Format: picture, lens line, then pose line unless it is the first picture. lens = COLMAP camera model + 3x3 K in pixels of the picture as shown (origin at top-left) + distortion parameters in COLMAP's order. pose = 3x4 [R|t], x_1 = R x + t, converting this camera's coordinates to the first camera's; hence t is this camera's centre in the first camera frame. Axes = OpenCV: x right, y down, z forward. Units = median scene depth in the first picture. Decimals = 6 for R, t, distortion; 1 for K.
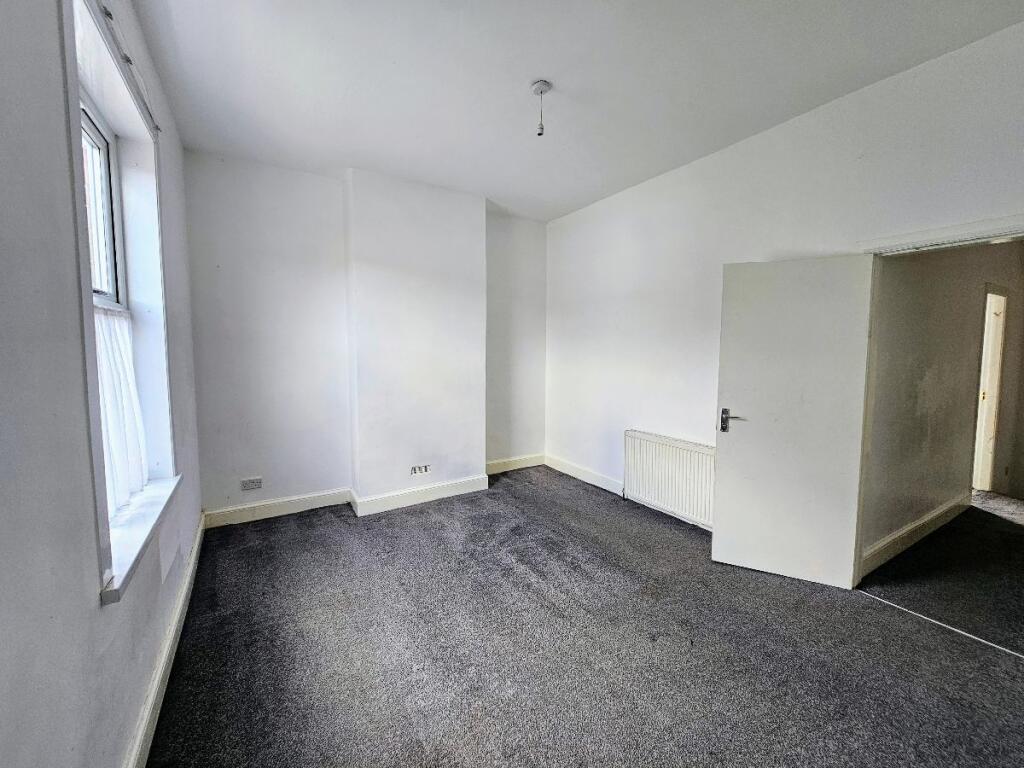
lens RADIAL K [[418.5, 0, 510.2], [0, 418.5, 387.4], [0, 0, 1]] dist [-0.008296, -0.000217]
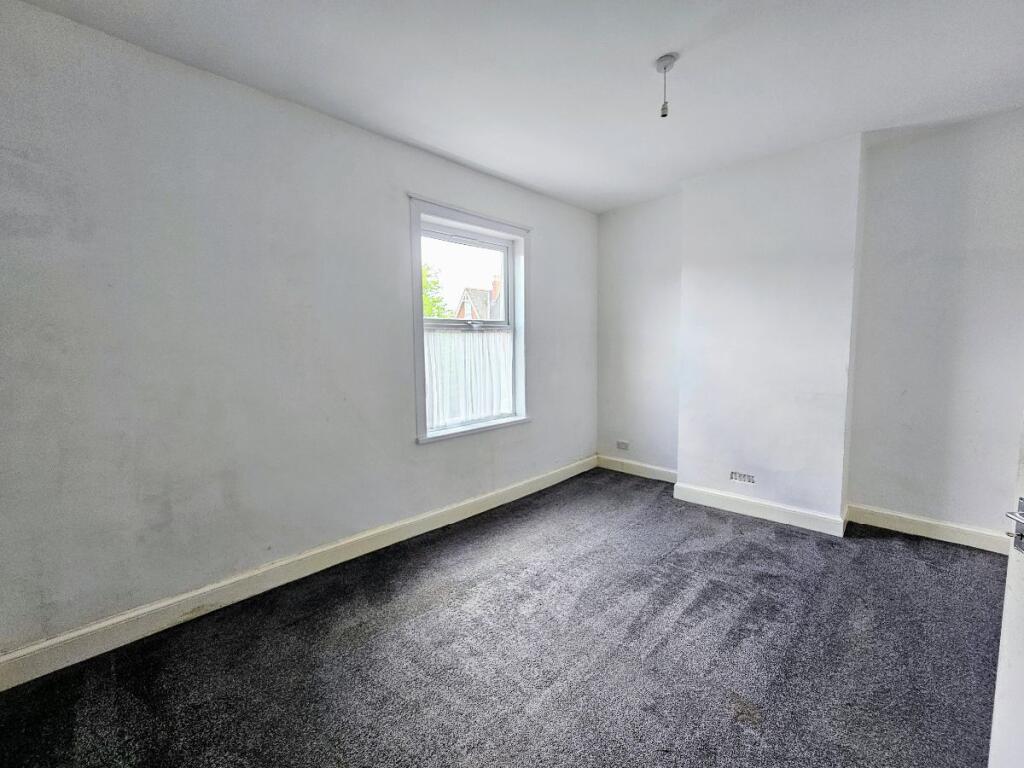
lens RADIAL K [[418.5, 0, 505.6], [0, 418.5, 391.8], [0, 0, 1]] dist [-0.008296, -0.000217]
pose [[0.225162, 0.108145, -0.968301, 0.578864], [-0.077538, 0.992658, 0.092835, -0.037762], [0.971231, 0.054177, 0.231894, 0.295397]]
